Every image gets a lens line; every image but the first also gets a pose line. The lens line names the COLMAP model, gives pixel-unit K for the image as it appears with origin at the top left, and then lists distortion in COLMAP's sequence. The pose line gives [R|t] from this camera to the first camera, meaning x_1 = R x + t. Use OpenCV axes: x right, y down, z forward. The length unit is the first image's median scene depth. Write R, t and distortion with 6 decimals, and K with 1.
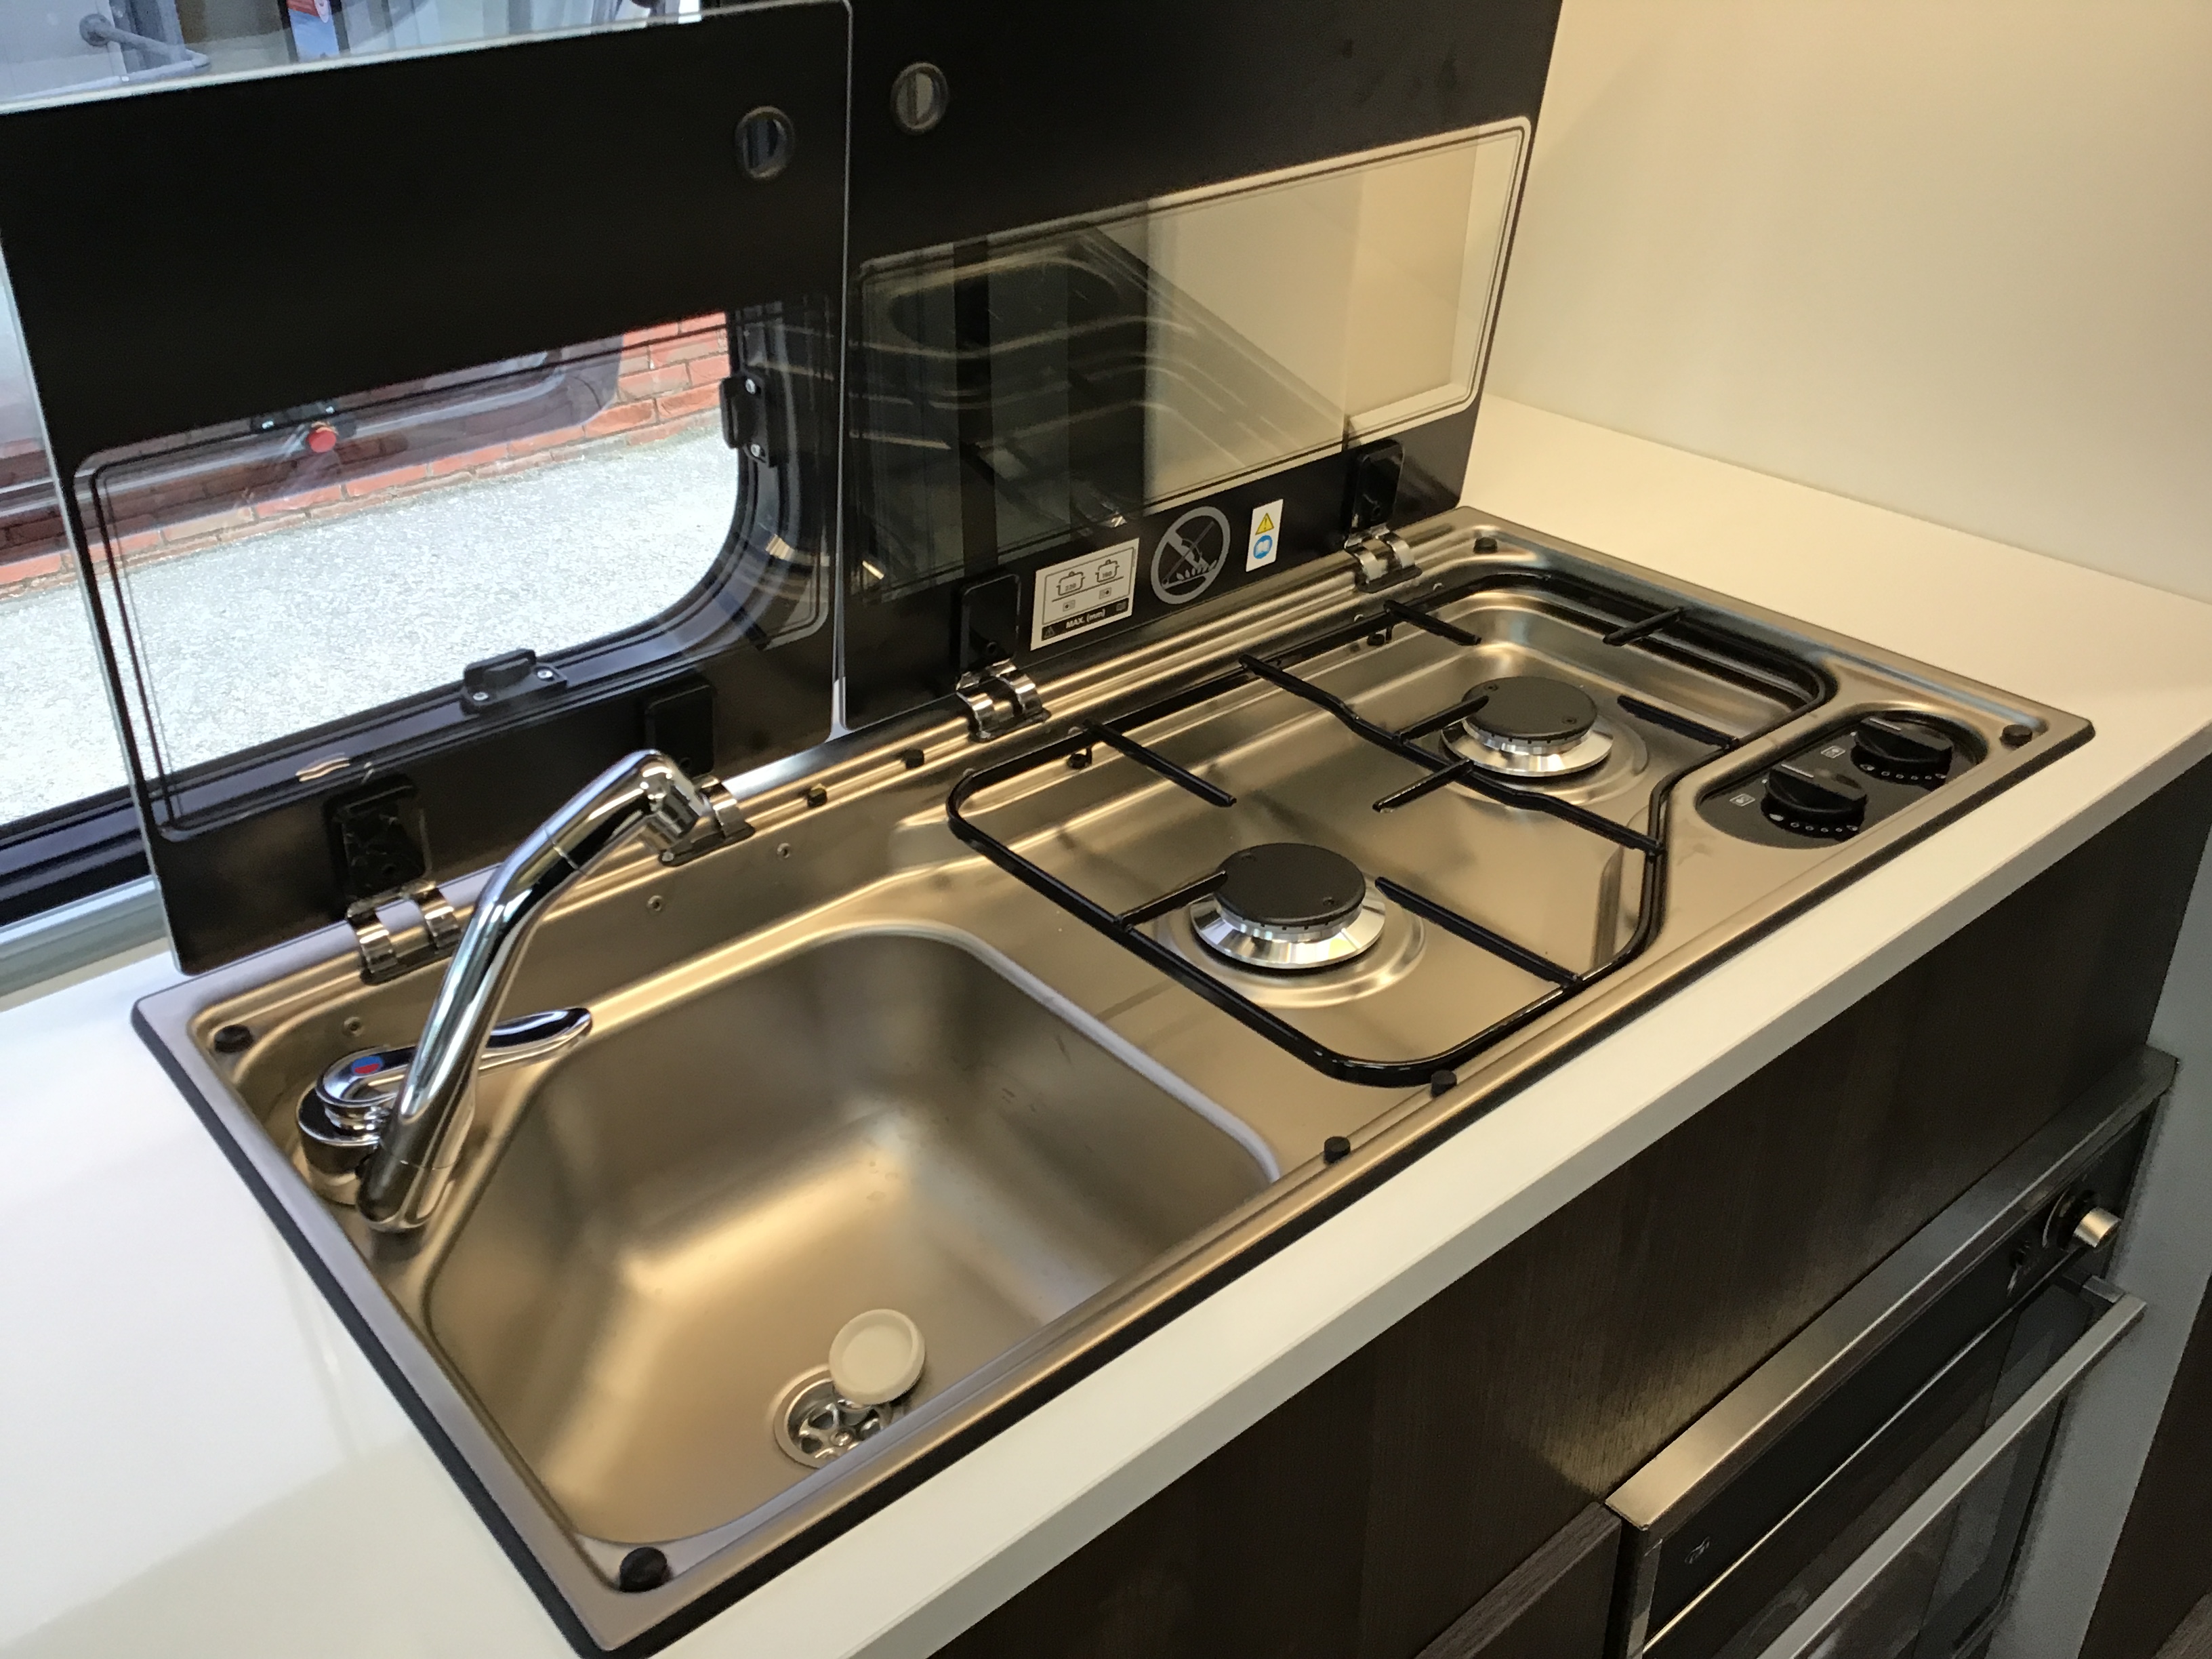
lens RADIAL K [[1946.9, 0, 1102.3], [0, 1946.9, 831.1], [0, 0, 1]] dist [0.128705, -0.244331]
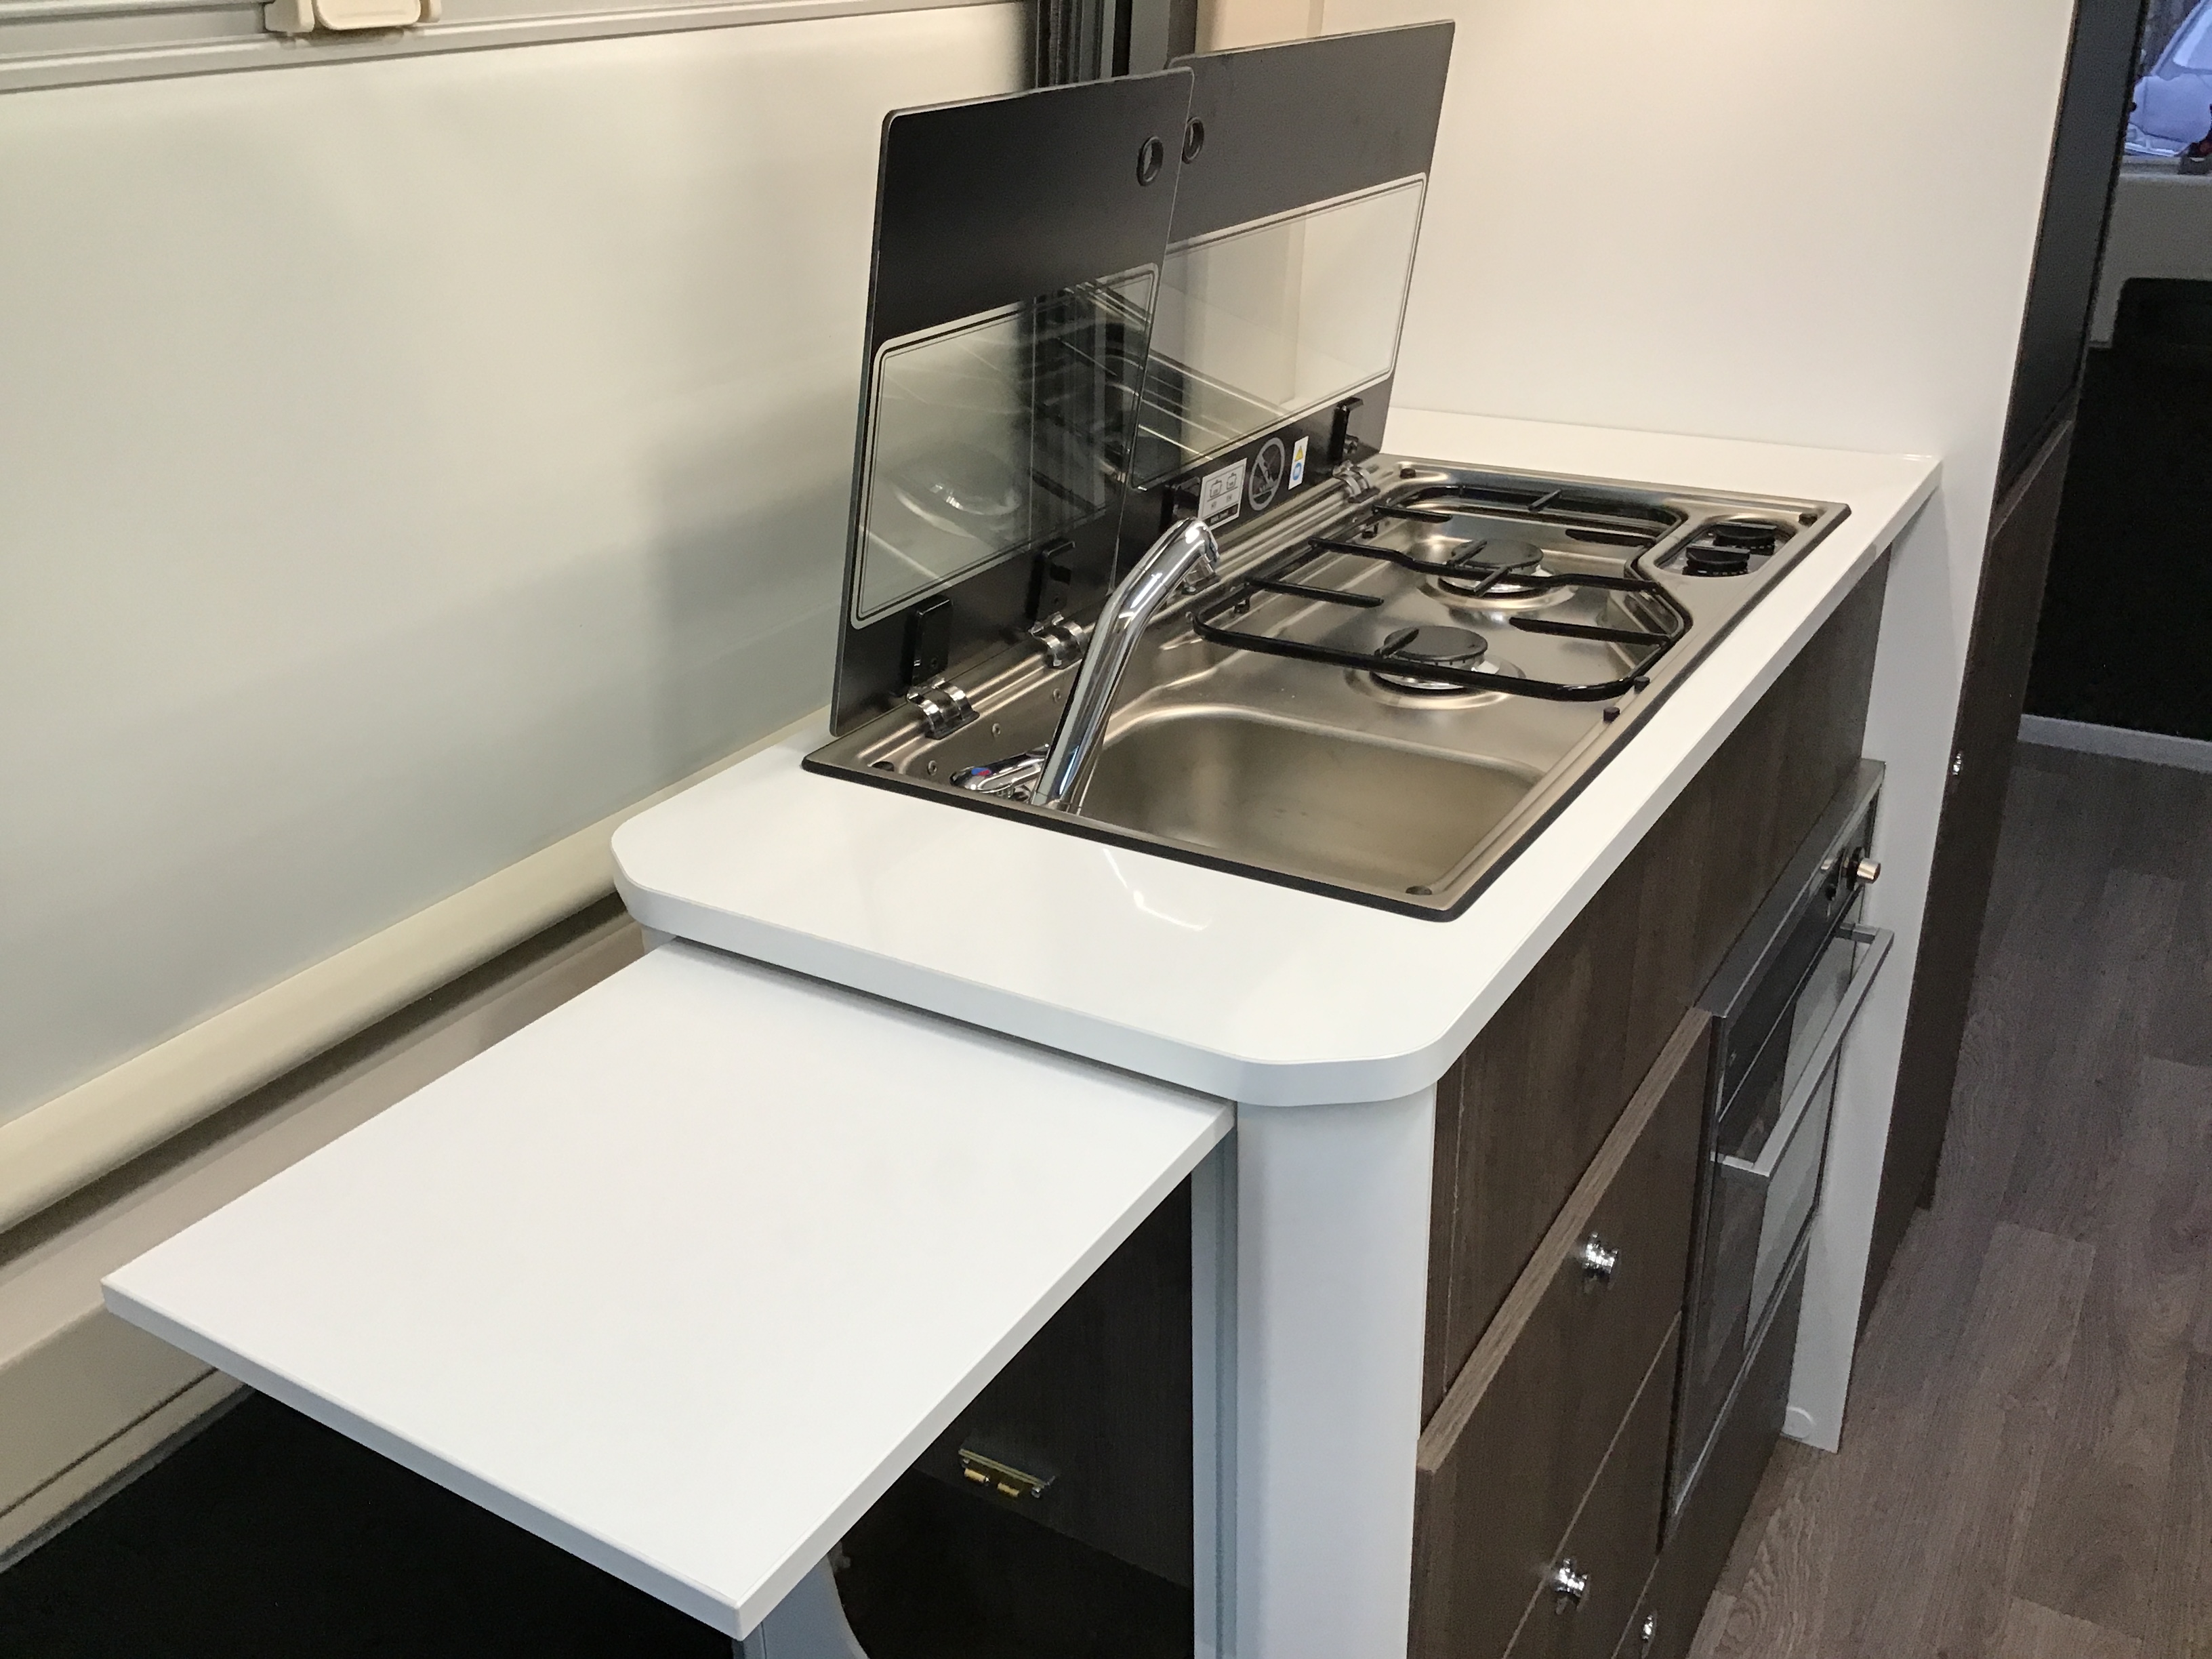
lens RADIAL K [[1968.1, 0, 1047.8], [0, 1968.1, 887.7], [0, 0, 1]] dist [0.135730, -0.255046]
pose [[0.951922, -0.140166, 0.272394, -0.519973], [0.165035, 0.983763, -0.070527, 0.222291], [-0.258085, 0.112091, 0.959598, -0.304964]]
